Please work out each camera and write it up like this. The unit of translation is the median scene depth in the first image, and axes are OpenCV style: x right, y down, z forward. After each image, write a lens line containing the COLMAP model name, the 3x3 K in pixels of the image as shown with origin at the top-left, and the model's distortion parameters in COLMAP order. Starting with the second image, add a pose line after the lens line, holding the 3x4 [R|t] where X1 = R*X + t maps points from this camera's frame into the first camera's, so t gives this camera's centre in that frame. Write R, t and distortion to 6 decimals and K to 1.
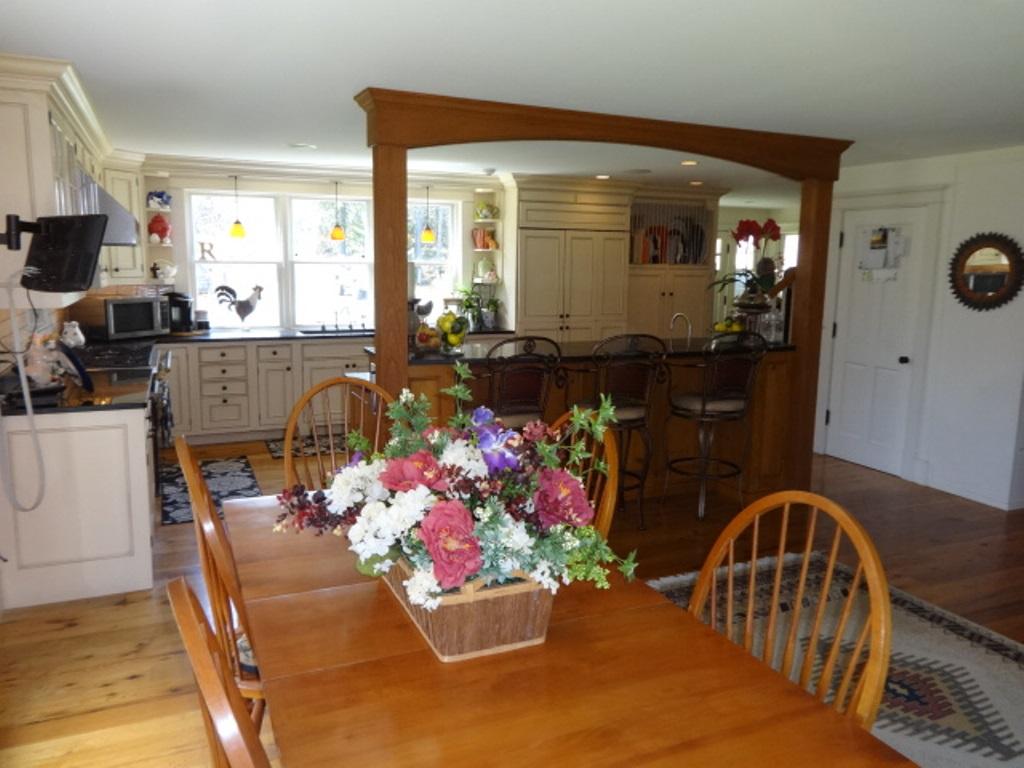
lens RADIAL K [[769.0, 0, 512.0], [0, 769.0, 384.0], [0, 0, 1]] dist [-0.000750, 0.002894]
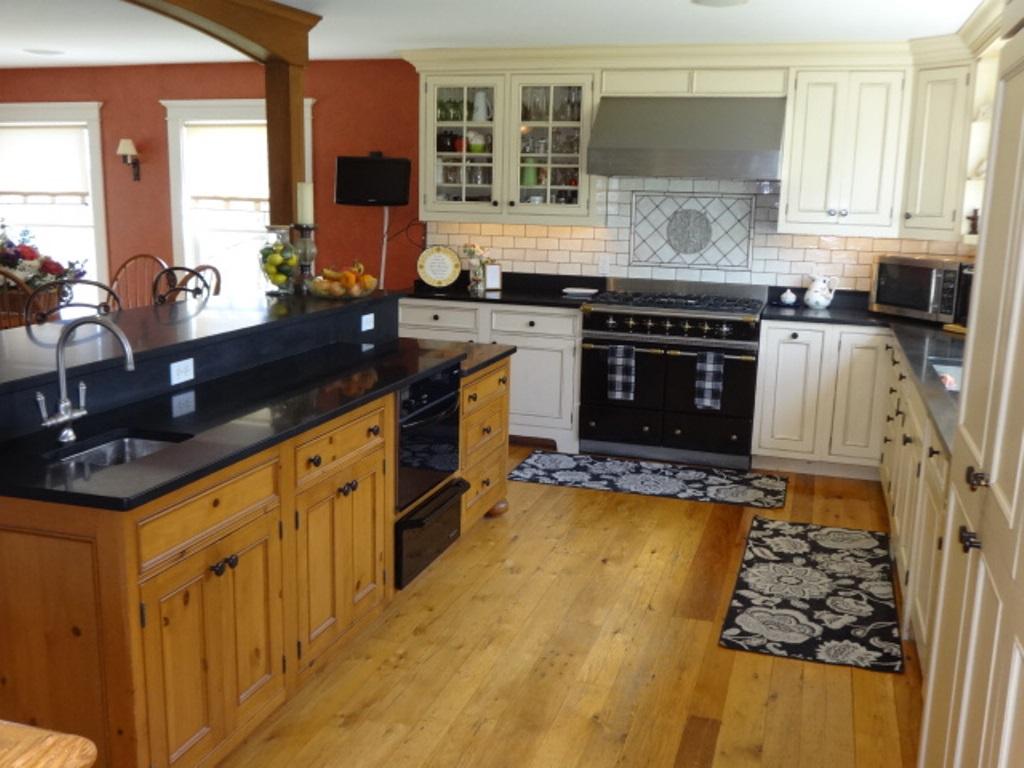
lens RADIAL K [[998.7, 0, 512.0], [0, 998.7, 384.0], [0, 0, 1]] dist [-0.013168, 0.020385]
pose [[-0.664638, 0.115815, -0.738135, 0.432821], [-0.150827, 0.946779, 0.284360, -0.222082], [0.731783, 0.300327, -0.611798, 1.428408]]
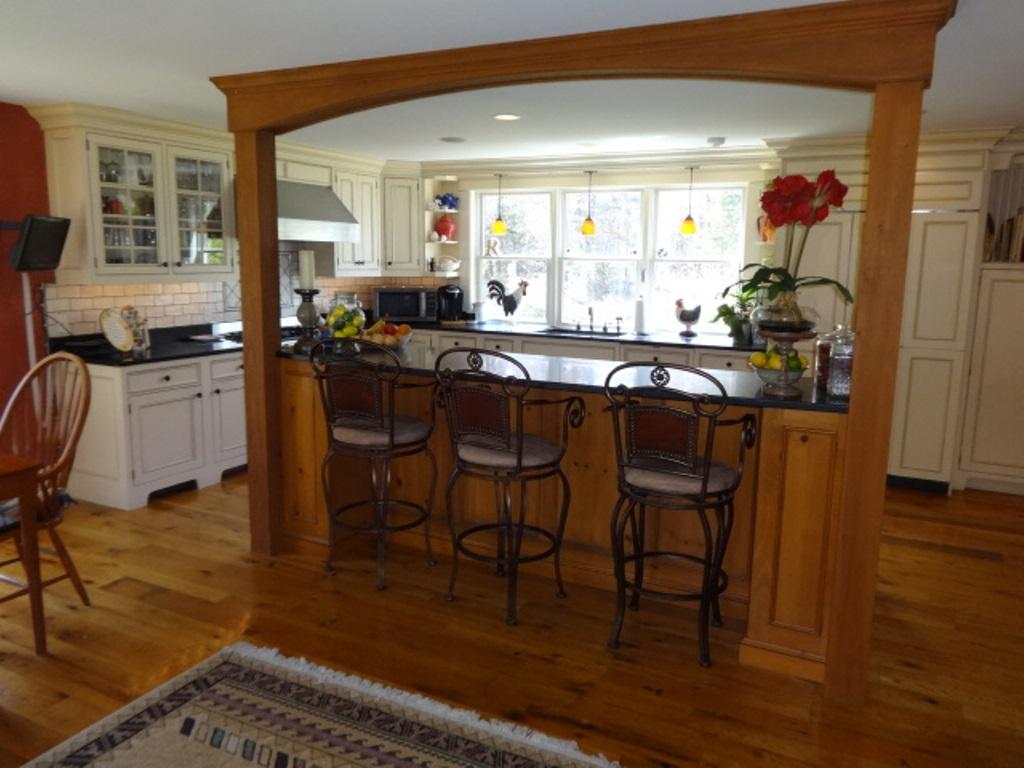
lens RADIAL K [[769.0, 0, 512.0], [0, 769.0, 384.0], [0, 0, 1]] dist [-0.000750, 0.002894]
pose [[0.624757, 0.126311, -0.770535, 0.571325], [-0.129972, 0.989884, 0.056886, -0.061401], [0.769926, 0.064609, 0.634855, 0.437768]]
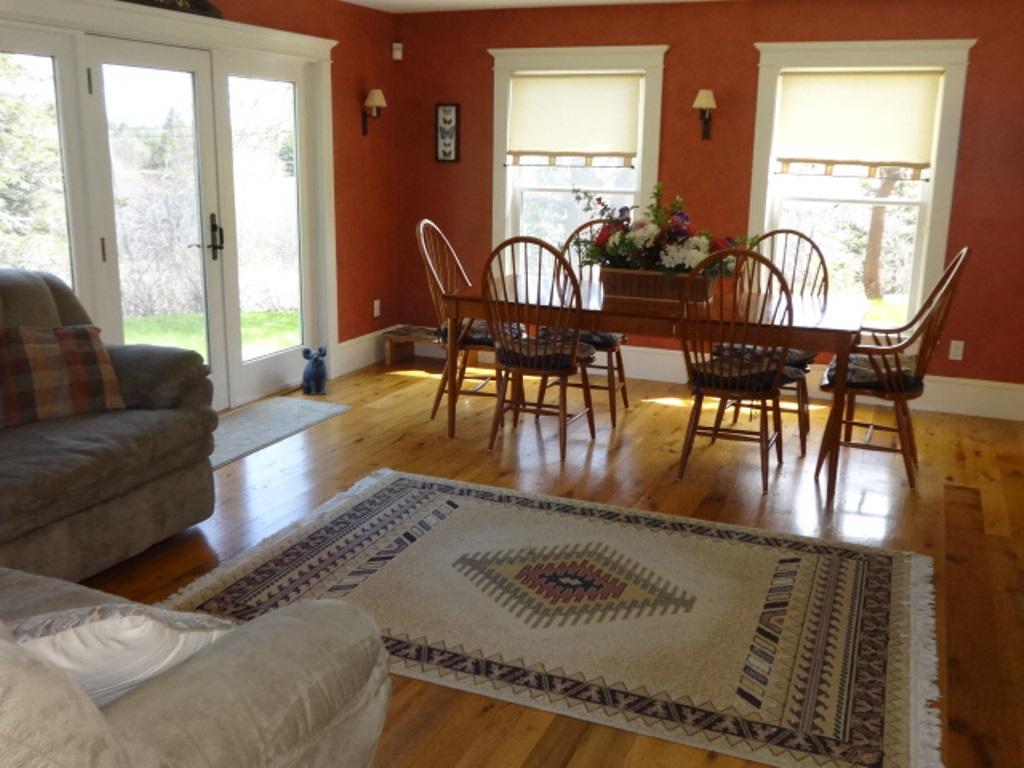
lens RADIAL K [[998.7, 0, 512.0], [0, 998.7, 384.0], [0, 0, 1]] dist [-0.013168, 0.020385]
pose [[-0.728596, 0.133130, -0.671881, 0.694450], [-0.141502, 0.930512, 0.337822, -0.119540], [0.670168, 0.341208, -0.659130, 0.866416]]
